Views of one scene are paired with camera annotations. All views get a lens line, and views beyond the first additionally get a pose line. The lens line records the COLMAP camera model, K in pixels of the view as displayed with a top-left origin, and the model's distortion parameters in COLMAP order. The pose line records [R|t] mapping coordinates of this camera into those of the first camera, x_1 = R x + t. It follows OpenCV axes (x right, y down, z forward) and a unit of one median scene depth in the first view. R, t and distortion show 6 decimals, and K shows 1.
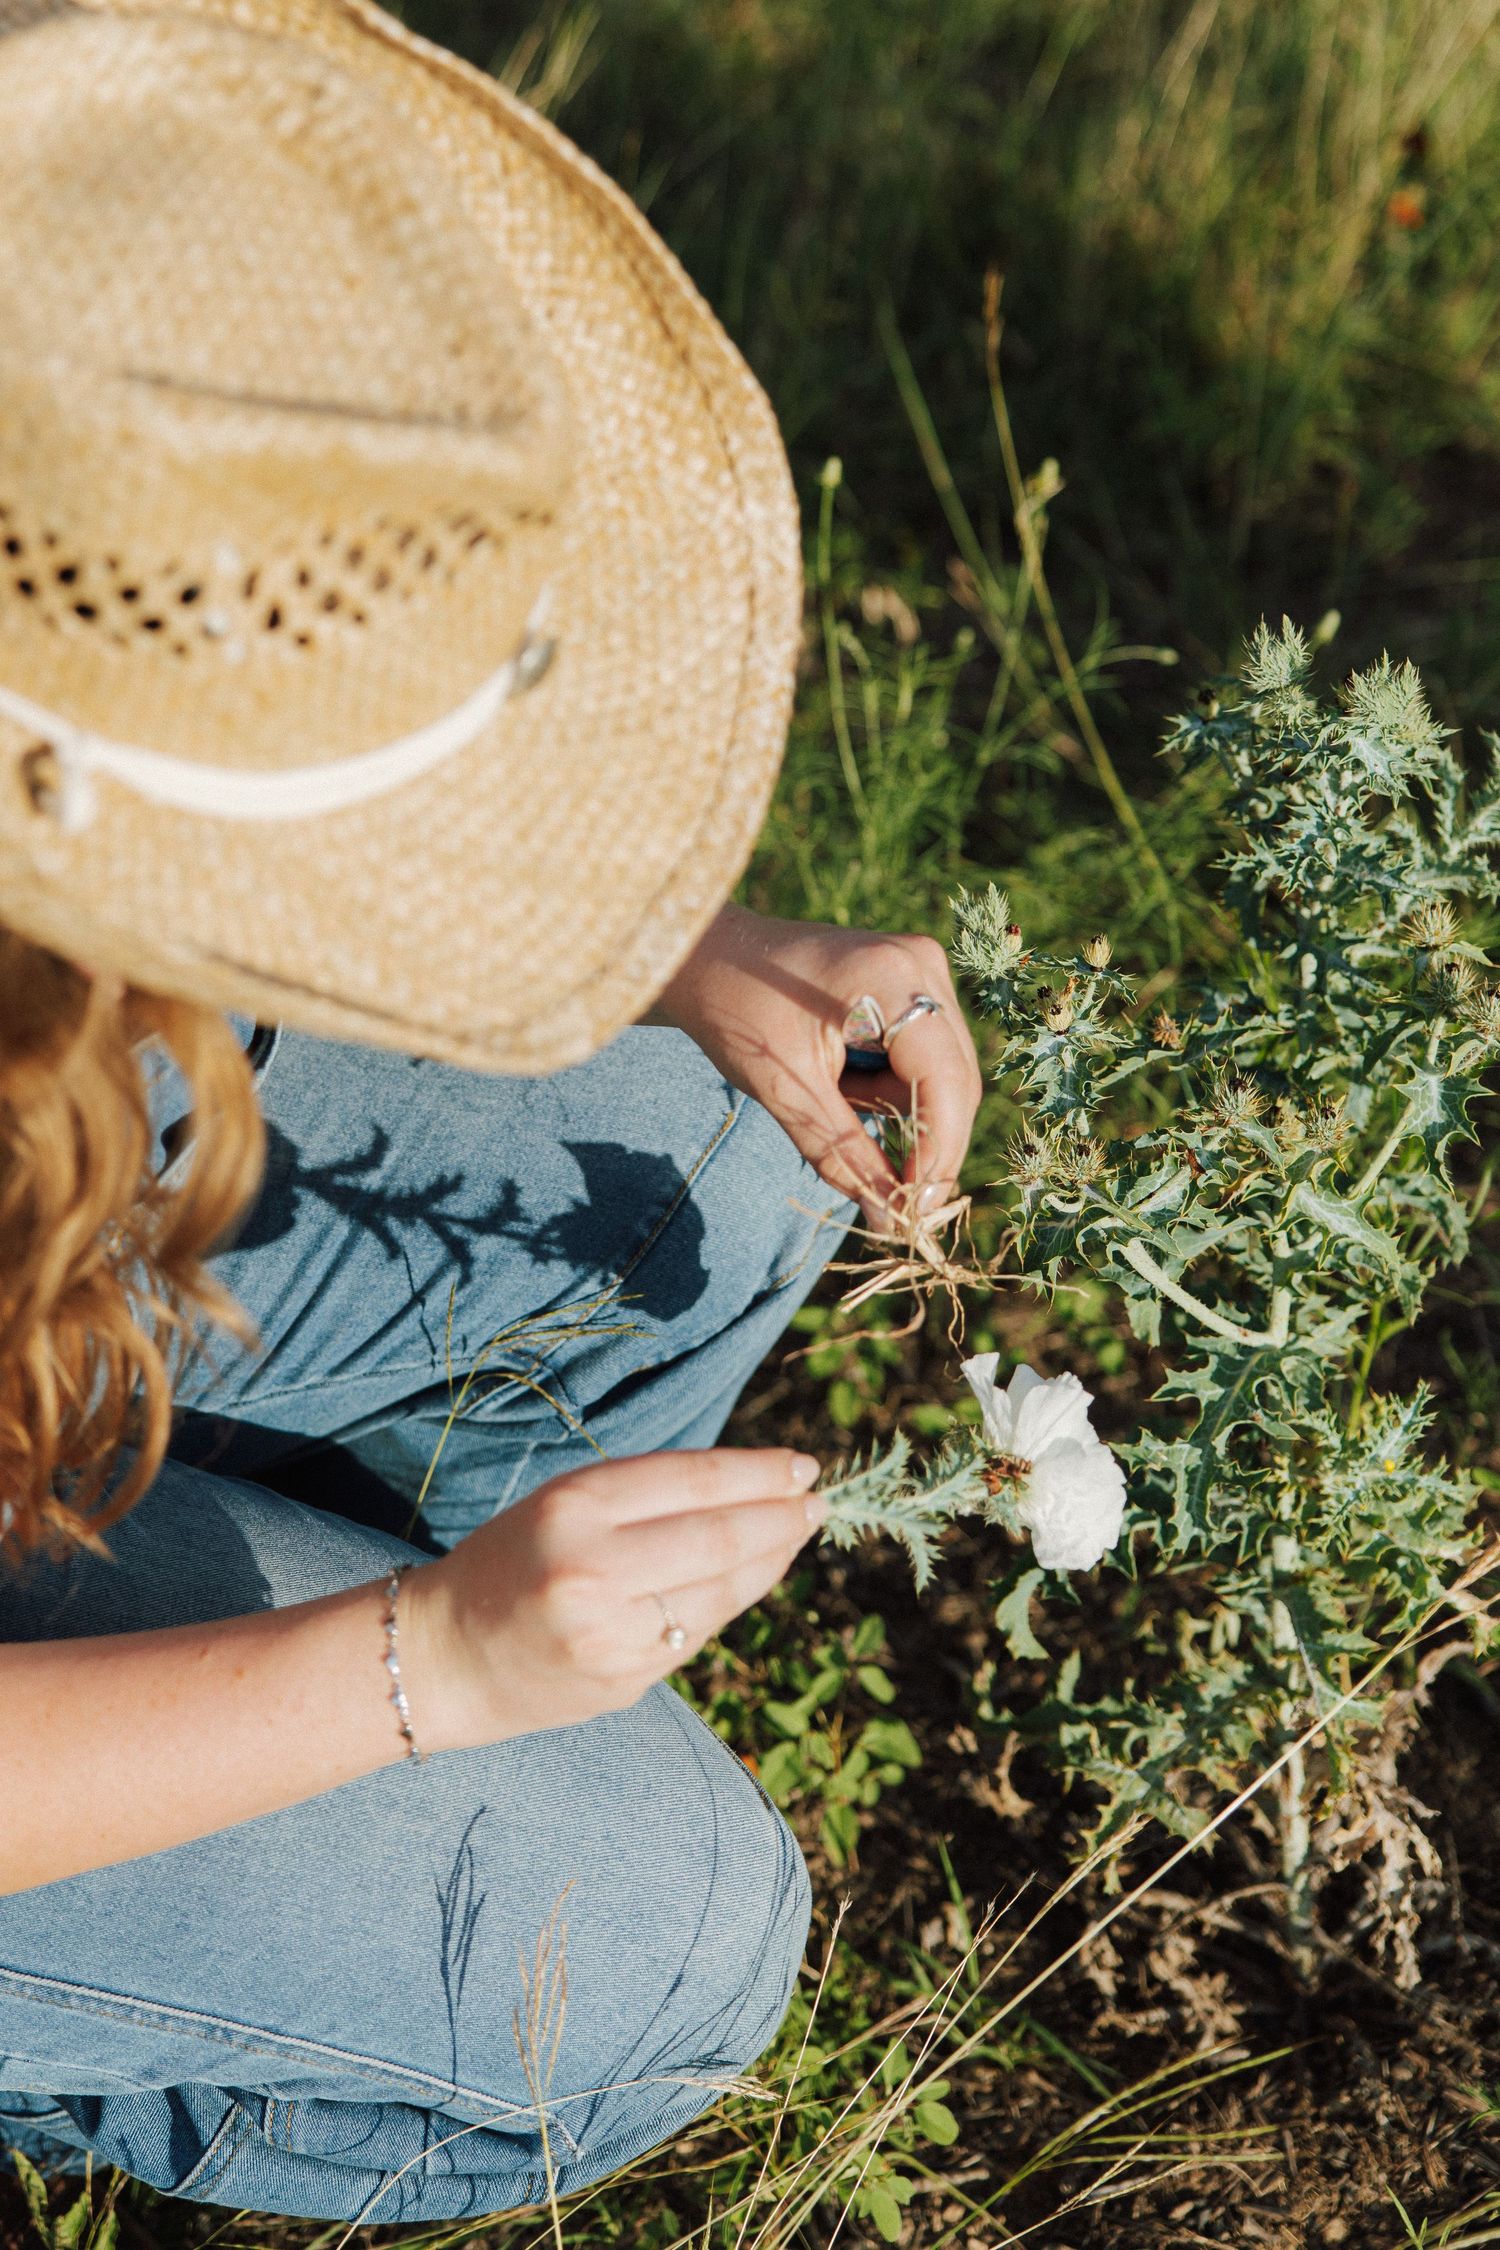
lens RADIAL K [[3200.5, 0, 749.3], [0, 3200.5, 1126.6], [0, 0, 1]] dist [0.021862, 0.000000]
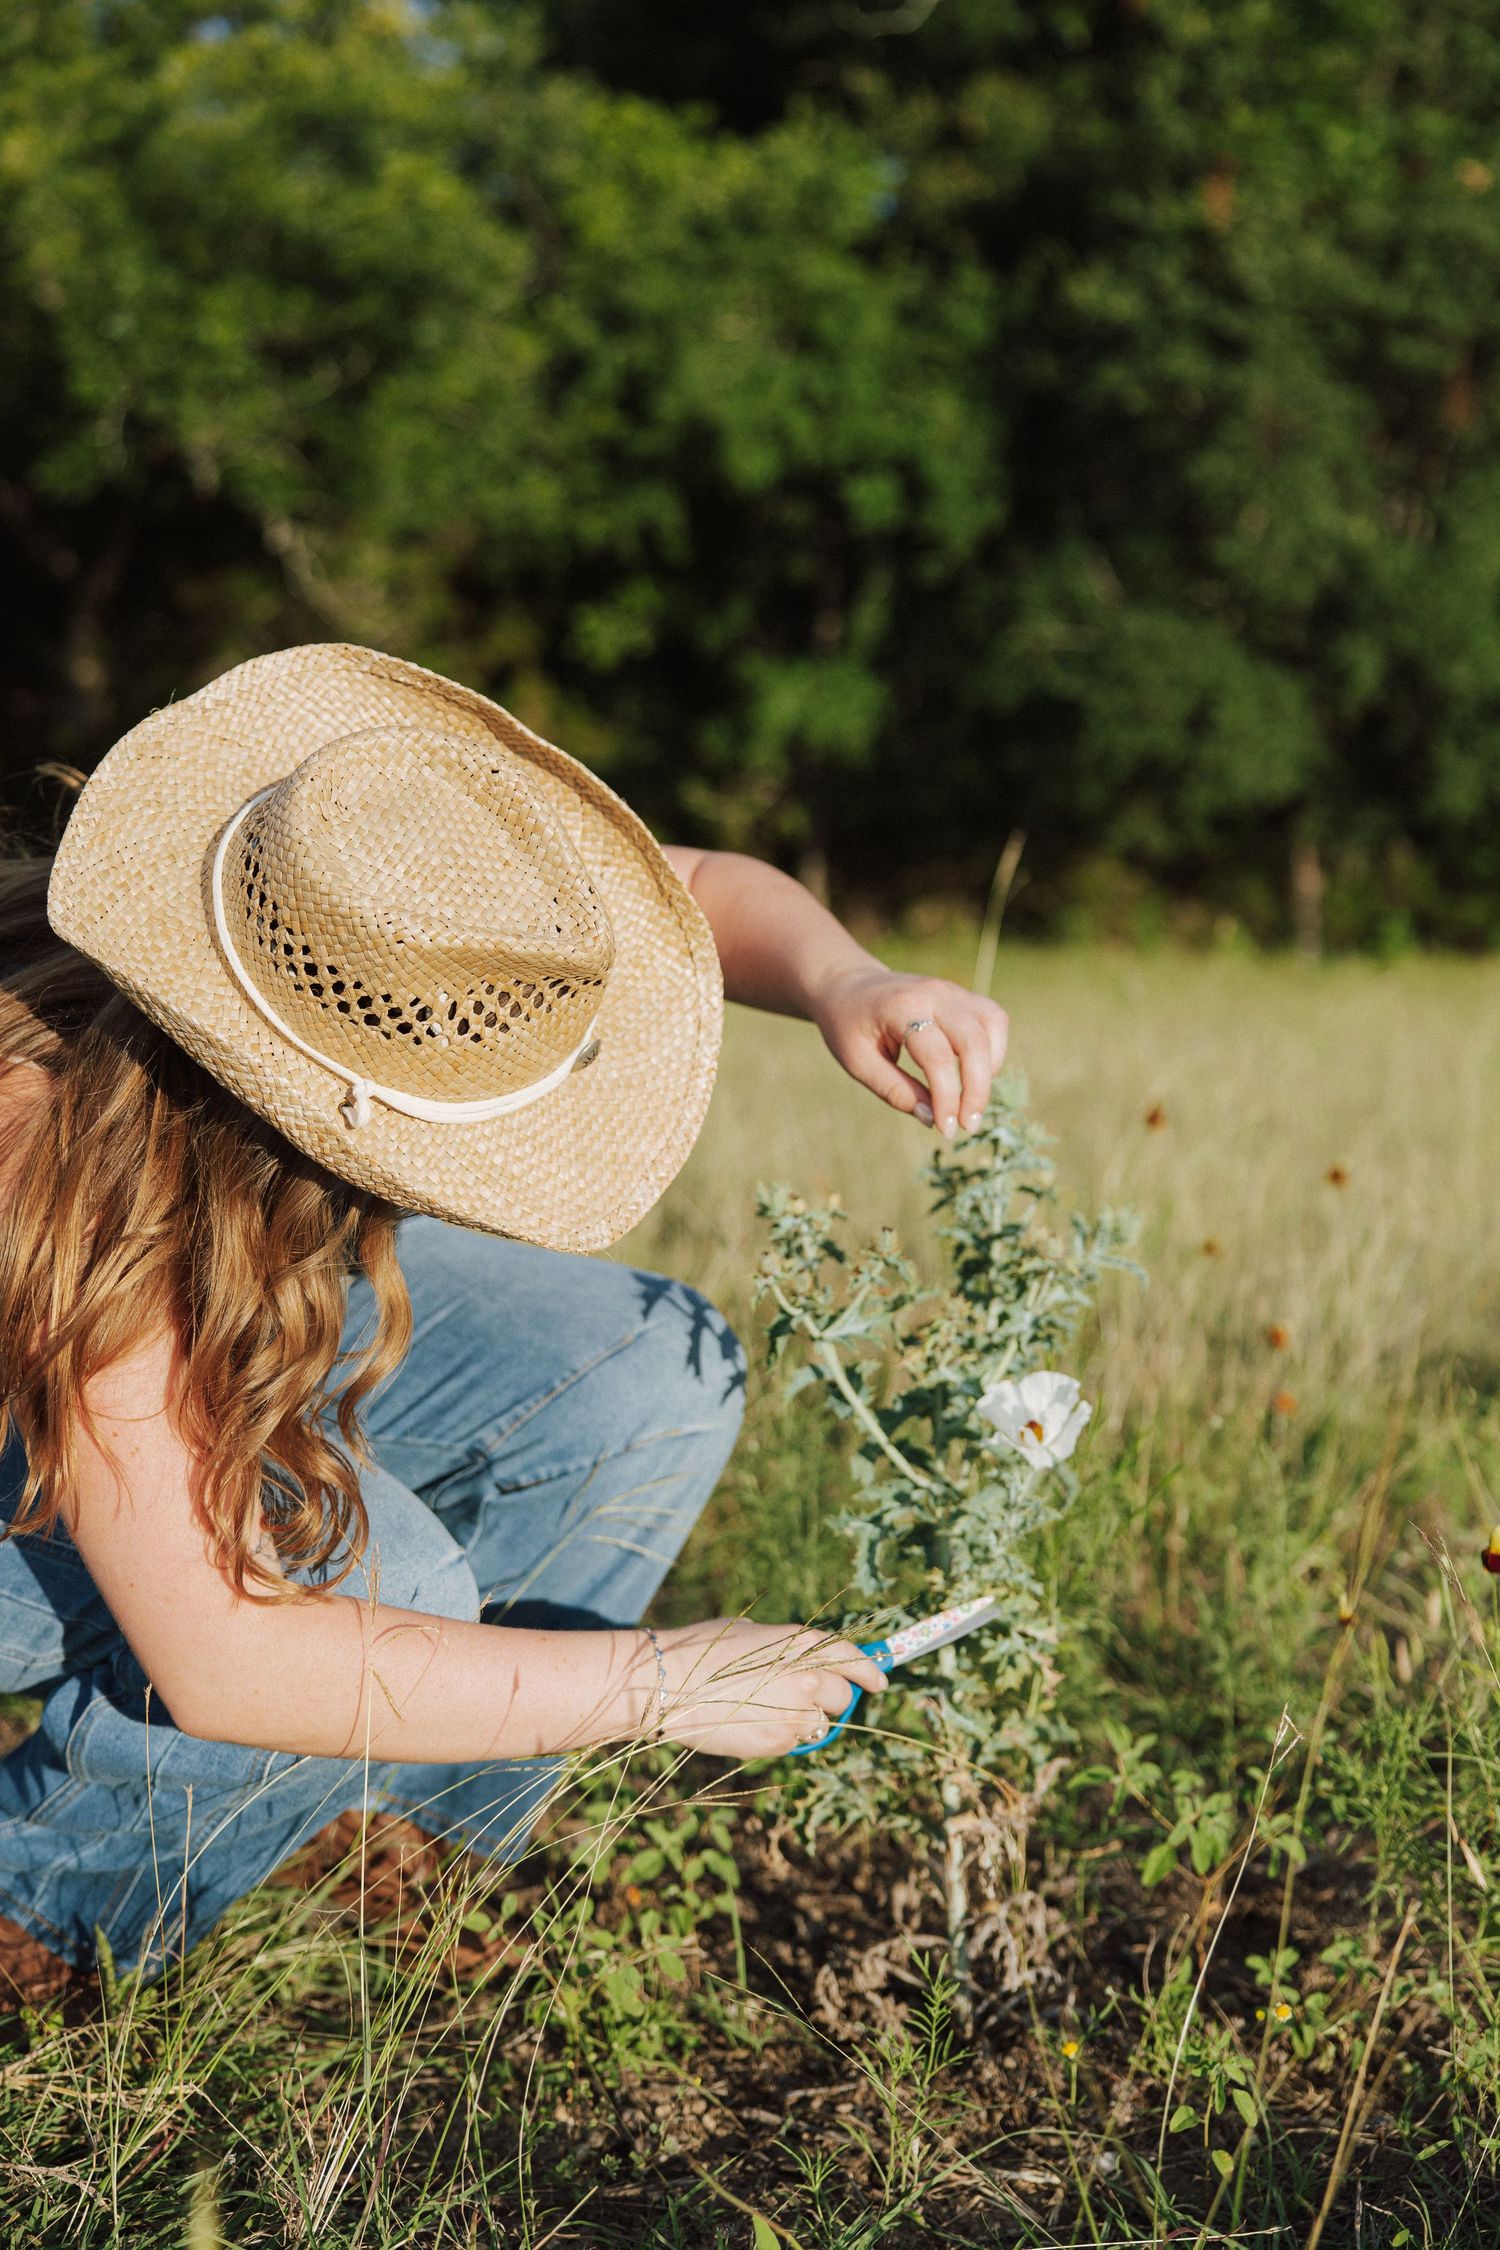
lens RADIAL K [[3083.2, 0, 750.6], [0, 3083.2, 1125.5], [0, 0, 1]] dist [0.021372, 0.000000]
pose [[0.999189, 0.039995, 0.004720, 0.028549], [-0.039365, 0.994672, -0.095279, 0.084873], [-0.008505, 0.095016, 0.995439, -0.955953]]
